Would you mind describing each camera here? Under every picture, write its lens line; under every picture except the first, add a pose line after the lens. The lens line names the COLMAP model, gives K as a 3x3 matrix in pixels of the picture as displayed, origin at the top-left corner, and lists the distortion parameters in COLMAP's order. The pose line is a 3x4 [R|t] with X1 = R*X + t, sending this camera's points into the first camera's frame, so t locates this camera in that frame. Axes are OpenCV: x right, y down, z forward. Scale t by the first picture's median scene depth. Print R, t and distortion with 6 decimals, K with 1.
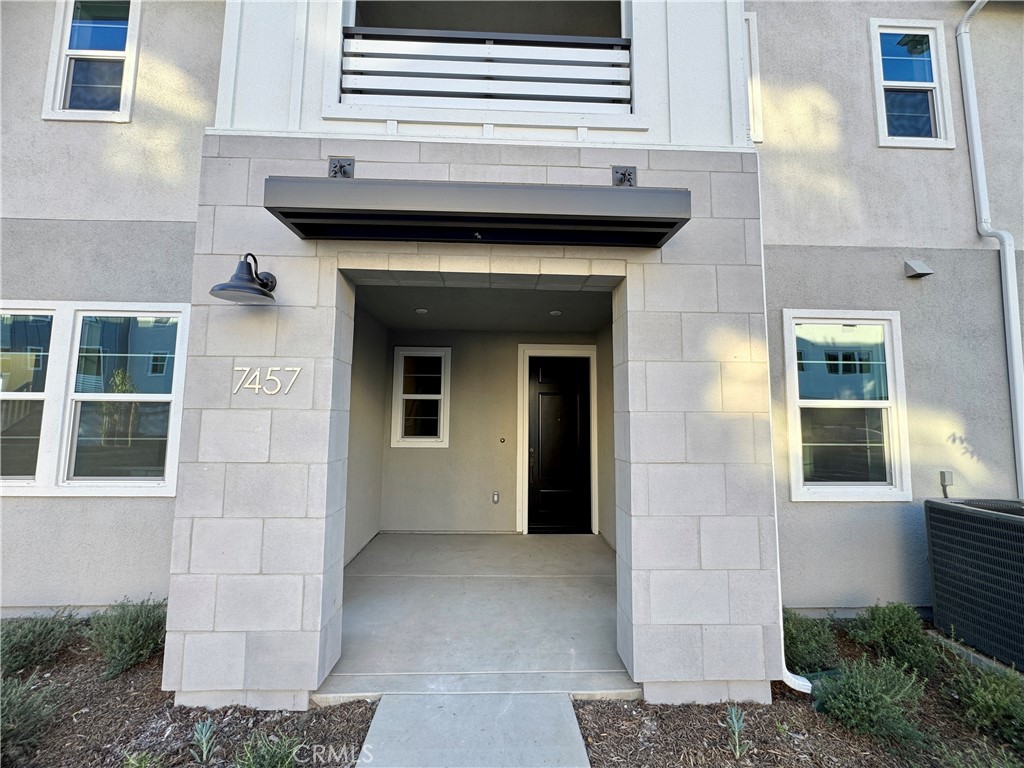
lens RADIAL K [[407.6, 0, 509.7], [0, 407.6, 382.8], [0, 0, 1]] dist [-0.002491, 0.000471]
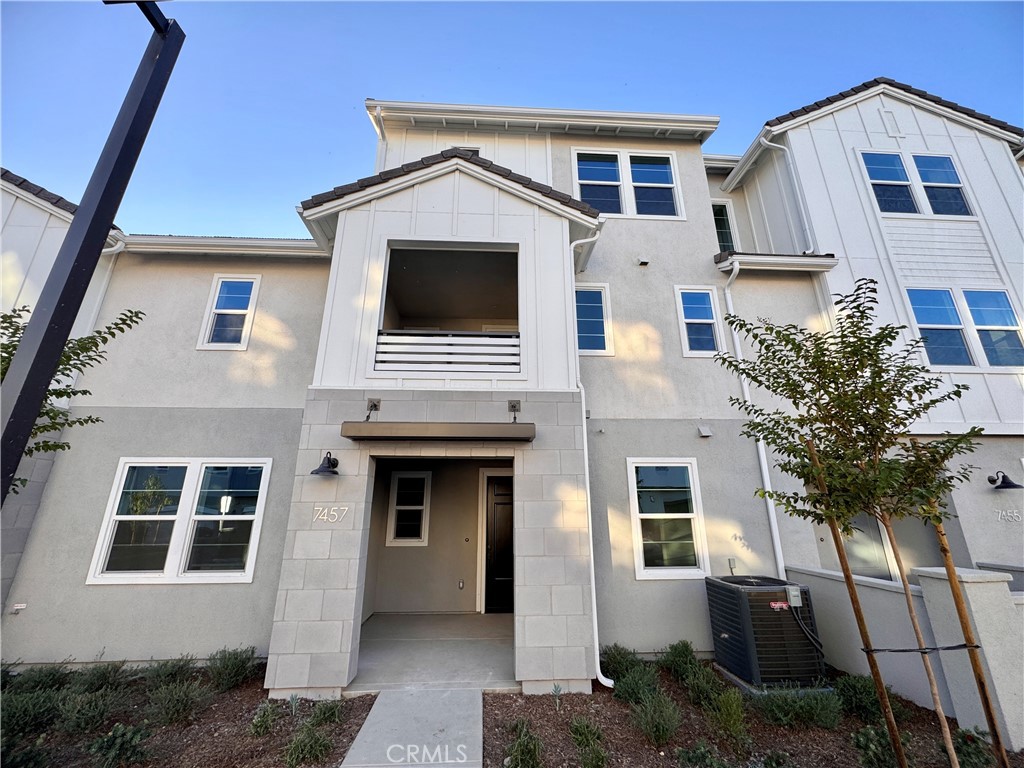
lens RADIAL K [[407.6, 0, 511.3], [0, 407.6, 383.3], [0, 0, 1]] dist [-0.002491, 0.000471]
pose [[0.999703, -0.004477, 0.023960, 0.170061], [0.009340, 0.978321, -0.206882, -0.151734], [-0.022515, 0.207044, 0.978072, -0.777368]]
